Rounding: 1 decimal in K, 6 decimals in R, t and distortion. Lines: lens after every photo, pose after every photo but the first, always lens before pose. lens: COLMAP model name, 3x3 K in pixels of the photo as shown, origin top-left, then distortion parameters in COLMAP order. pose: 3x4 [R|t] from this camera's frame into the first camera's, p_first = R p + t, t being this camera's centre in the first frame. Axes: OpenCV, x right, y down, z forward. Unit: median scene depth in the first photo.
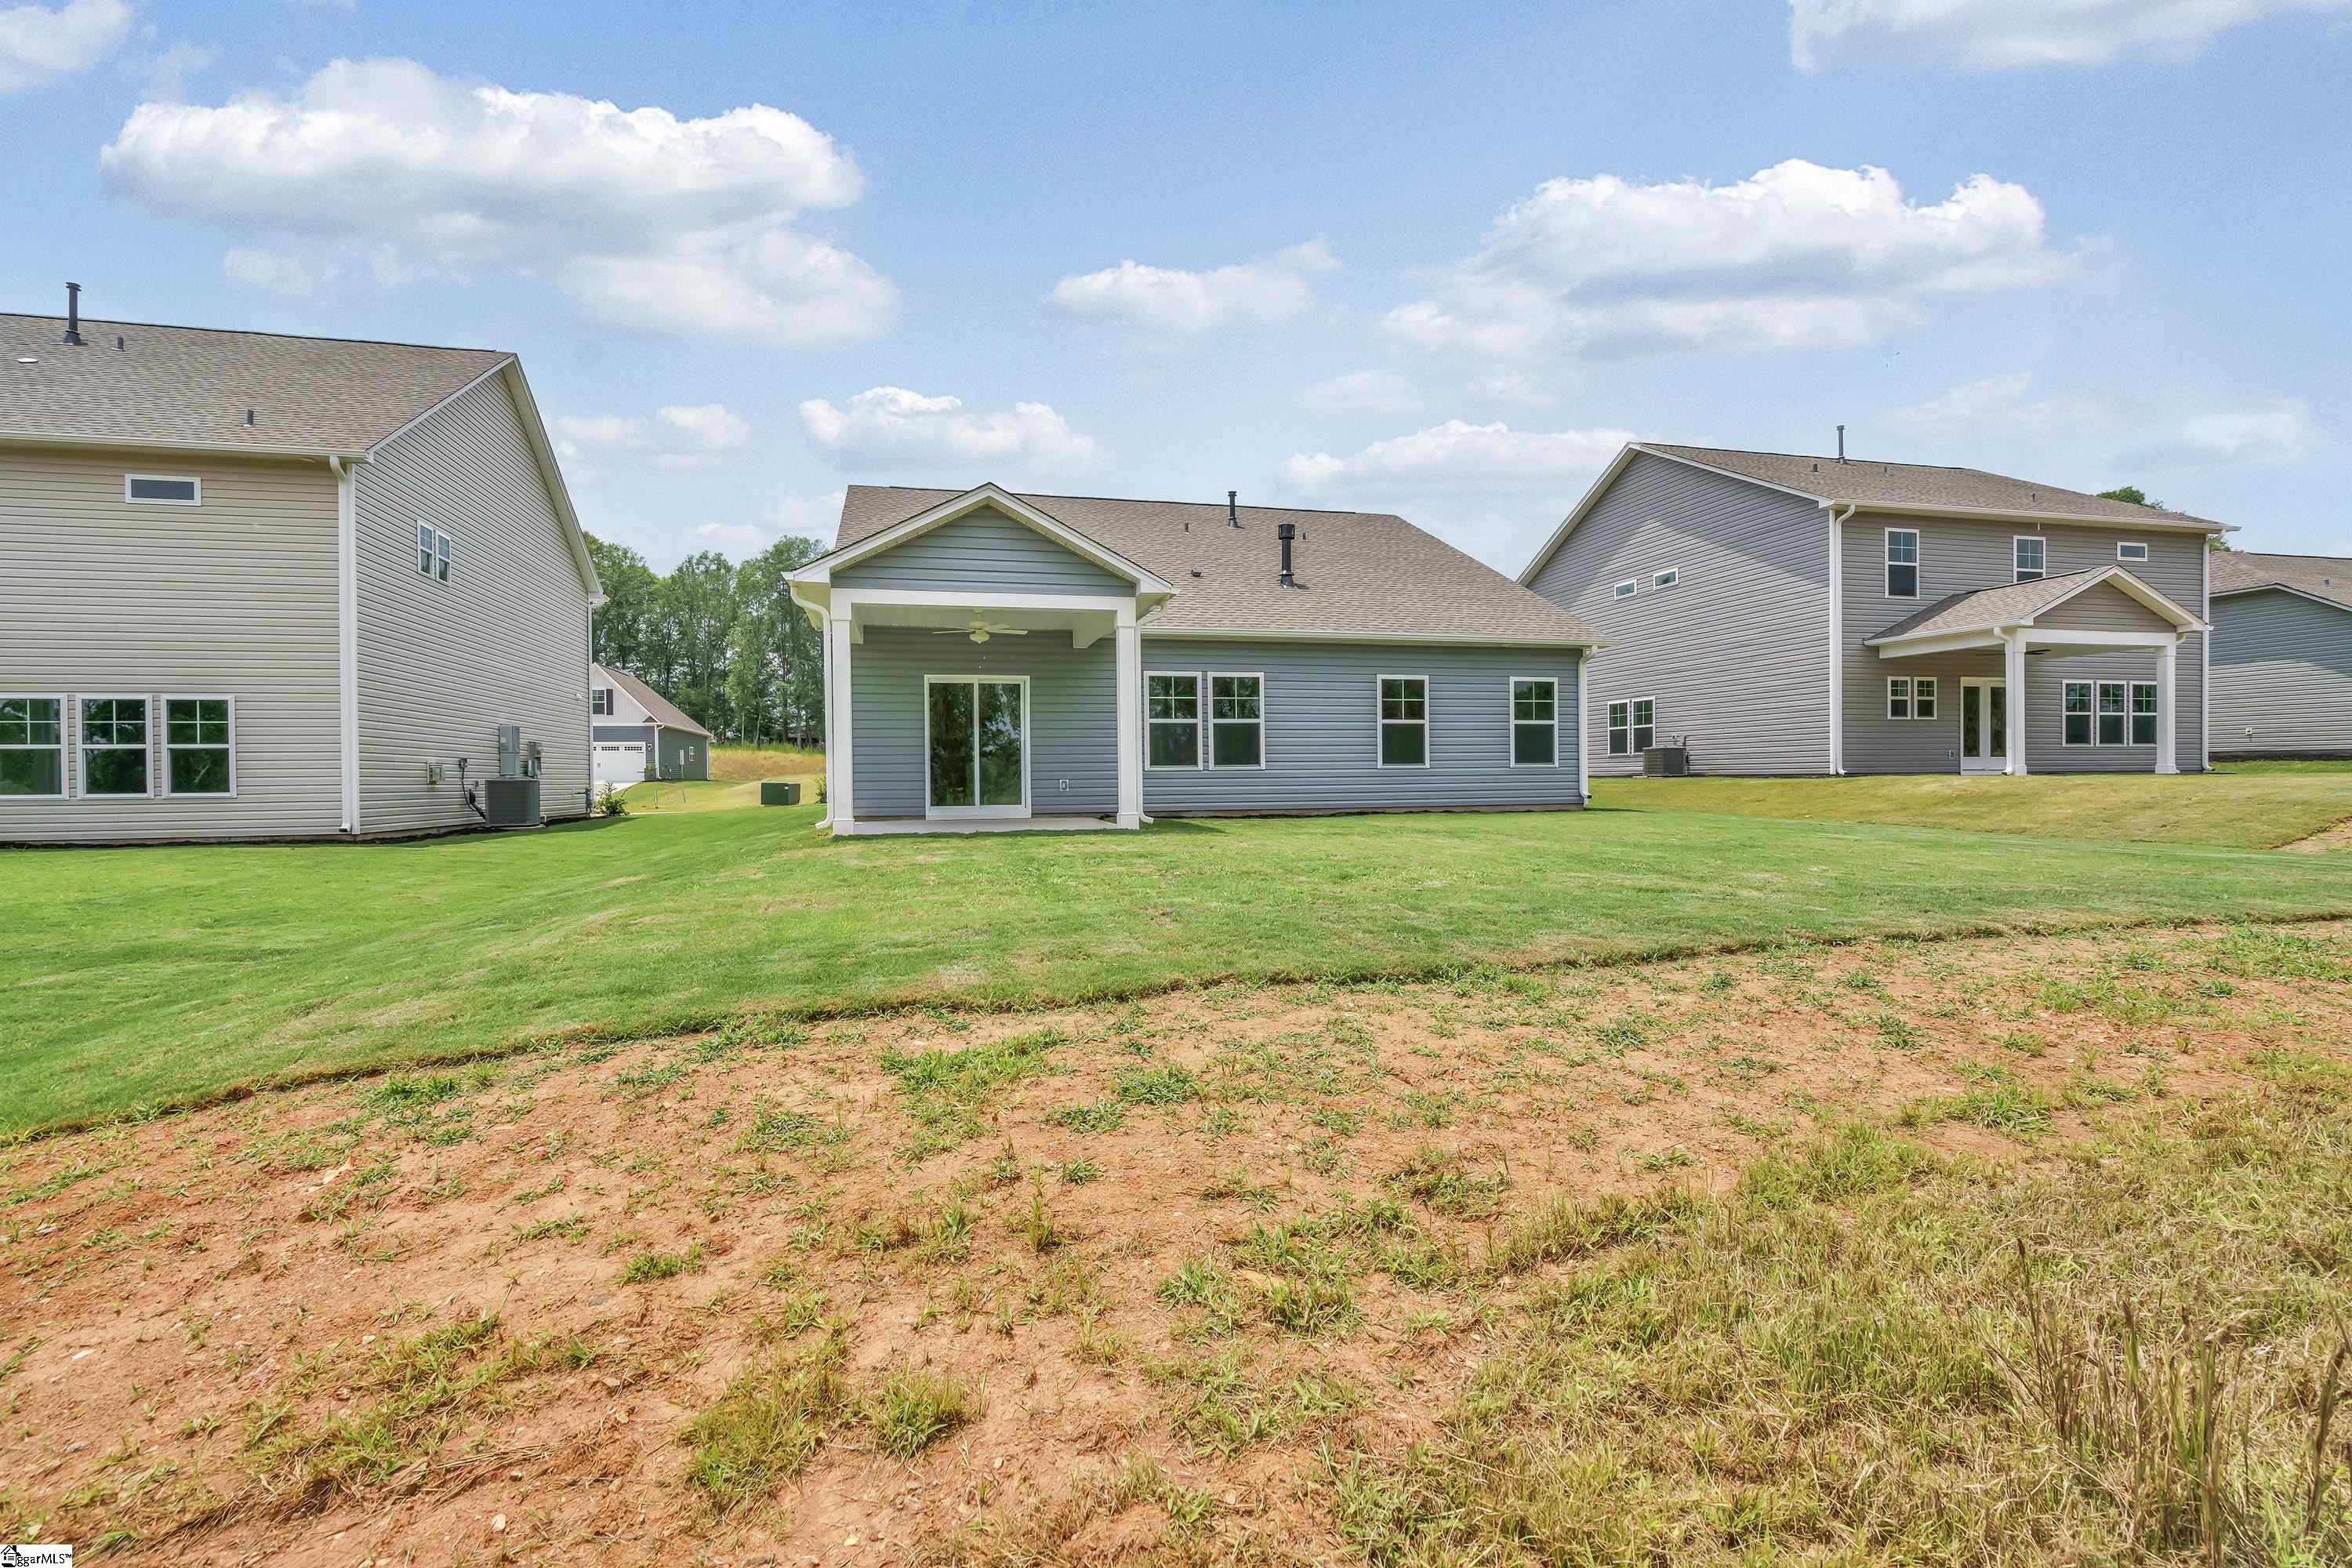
lens RADIAL K [[1060.2, 0, 1176.0], [0, 1060.2, 784.0], [0, 0, 1]] dist [-0.002301, -0.000075]
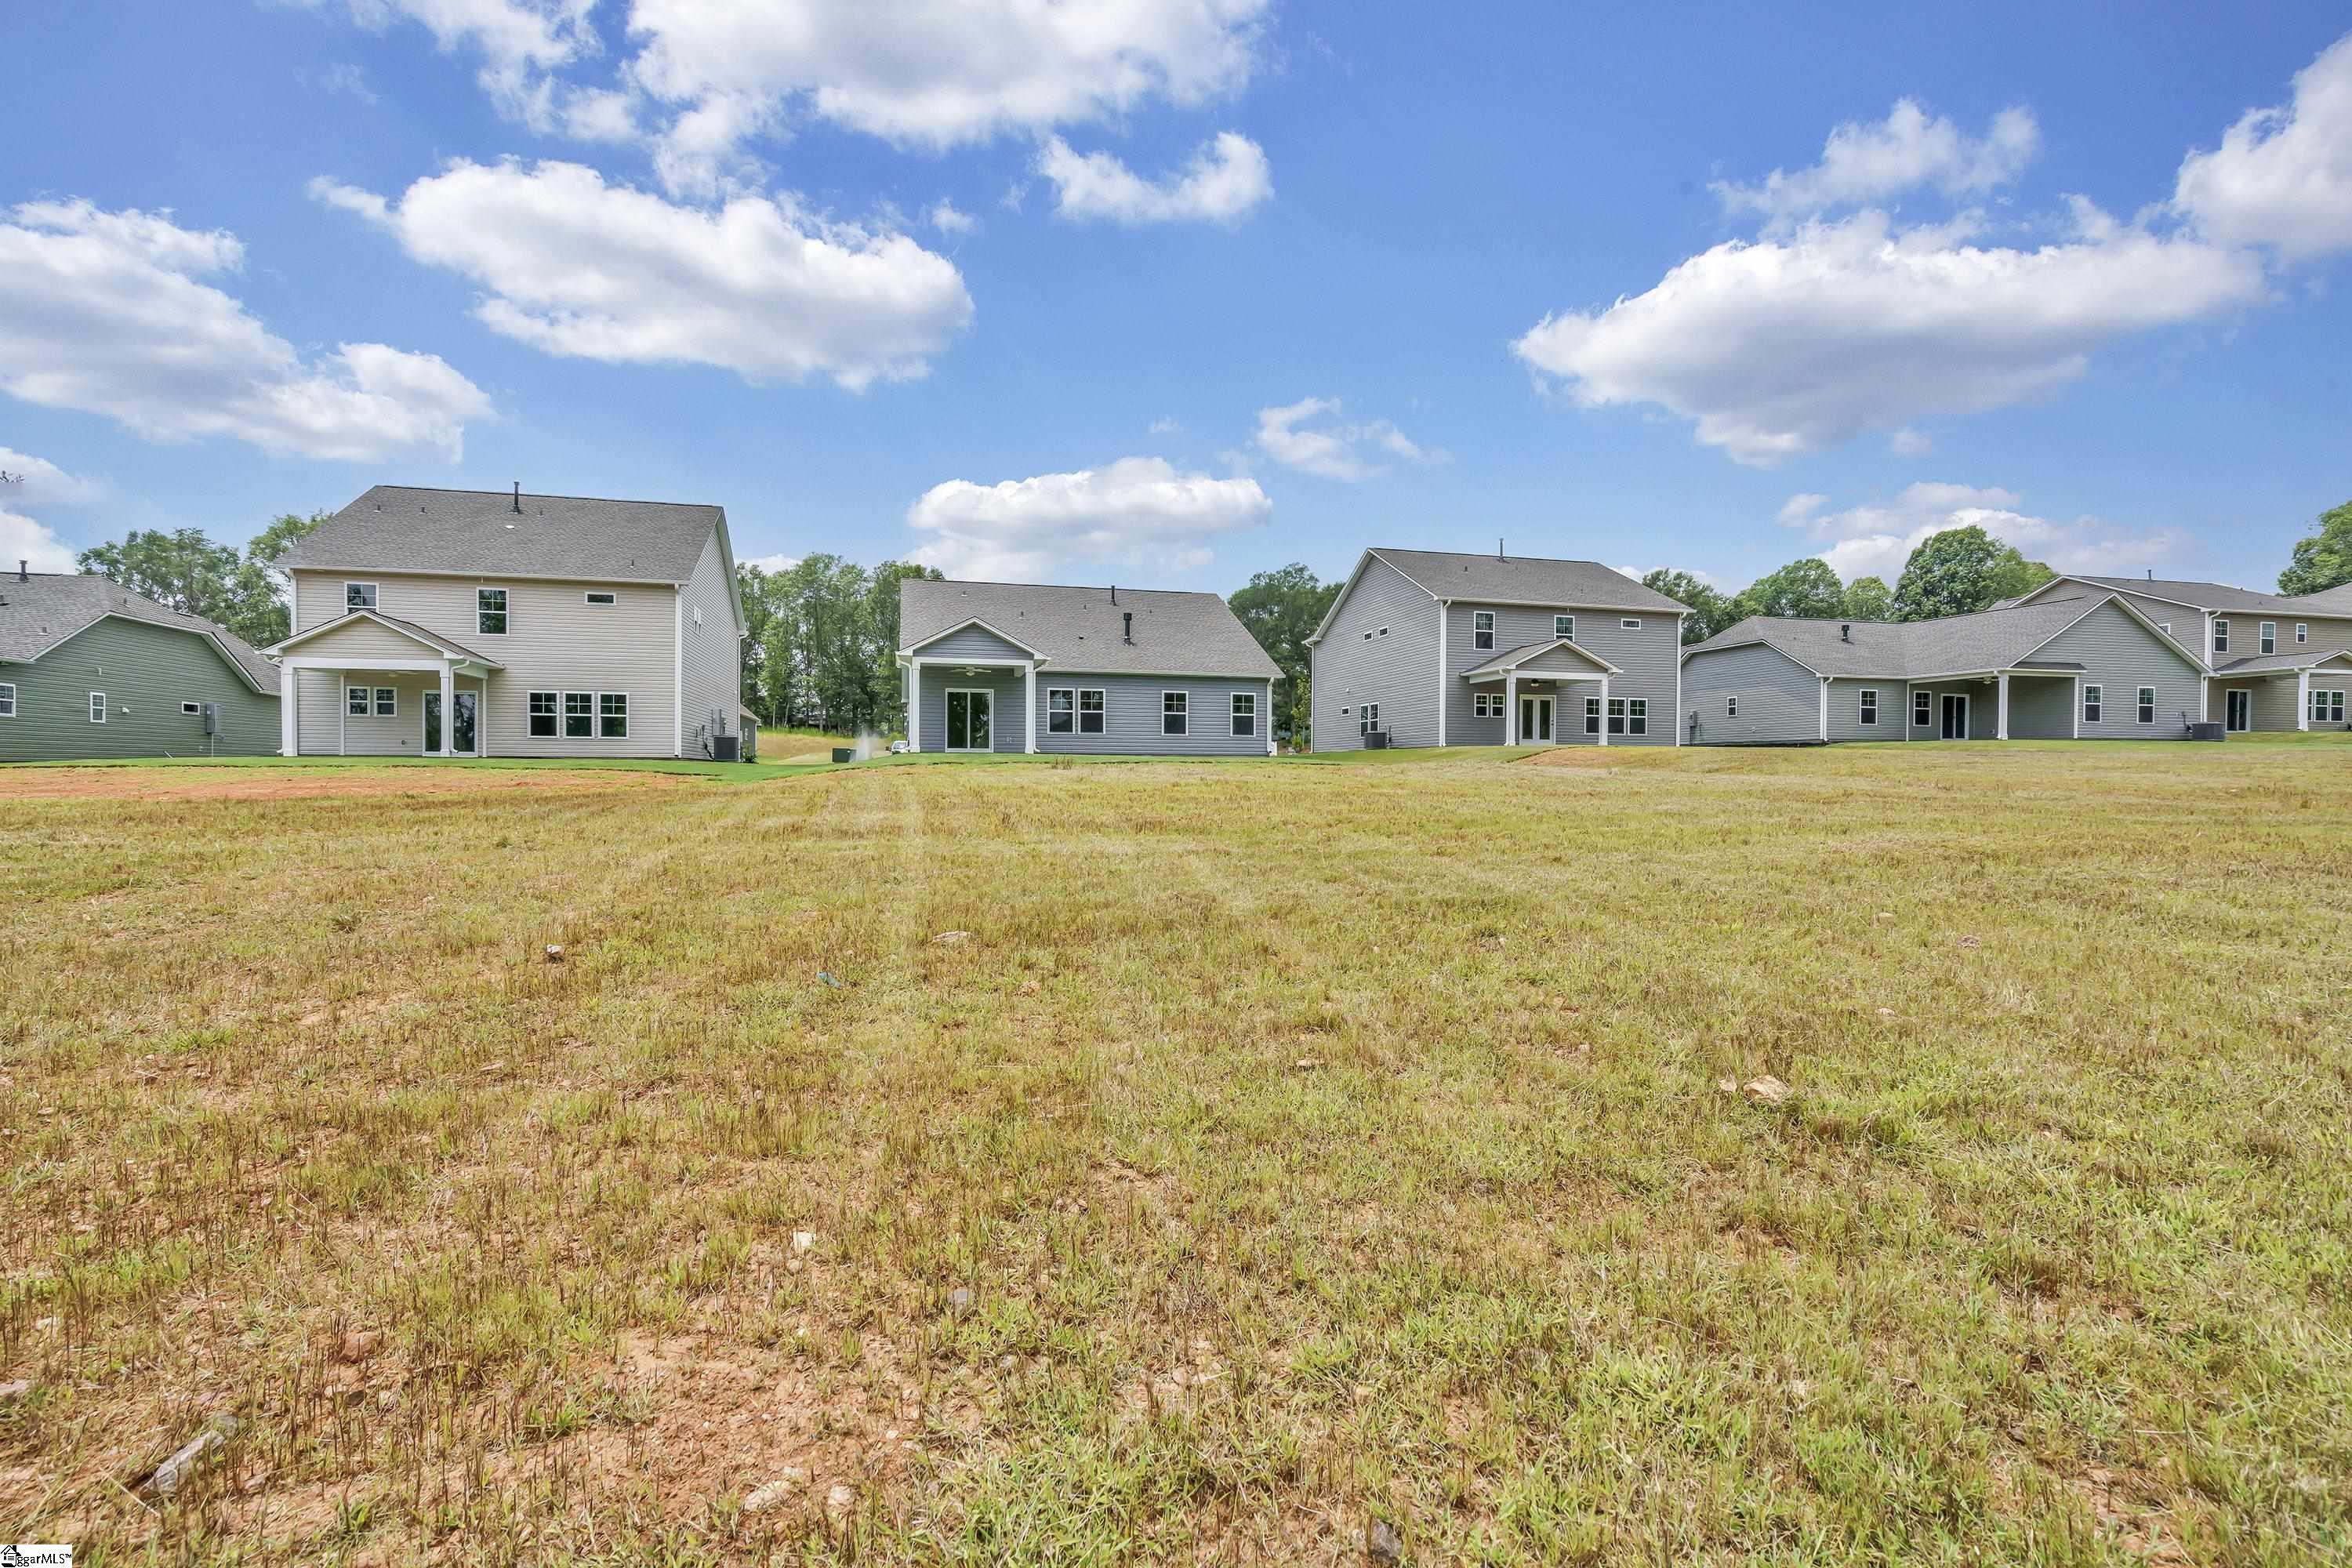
lens RADIAL K [[1060.2, 0, 1176.0], [0, 1060.2, 784.0], [0, 0, 1]] dist [-0.002301, -0.000075]
pose [[0.999881, 0.015346, 0.001789, 0.215390], [-0.015354, 0.999872, 0.004428, 0.070861], [-0.001720, -0.004455, 0.999989, -1.078723]]
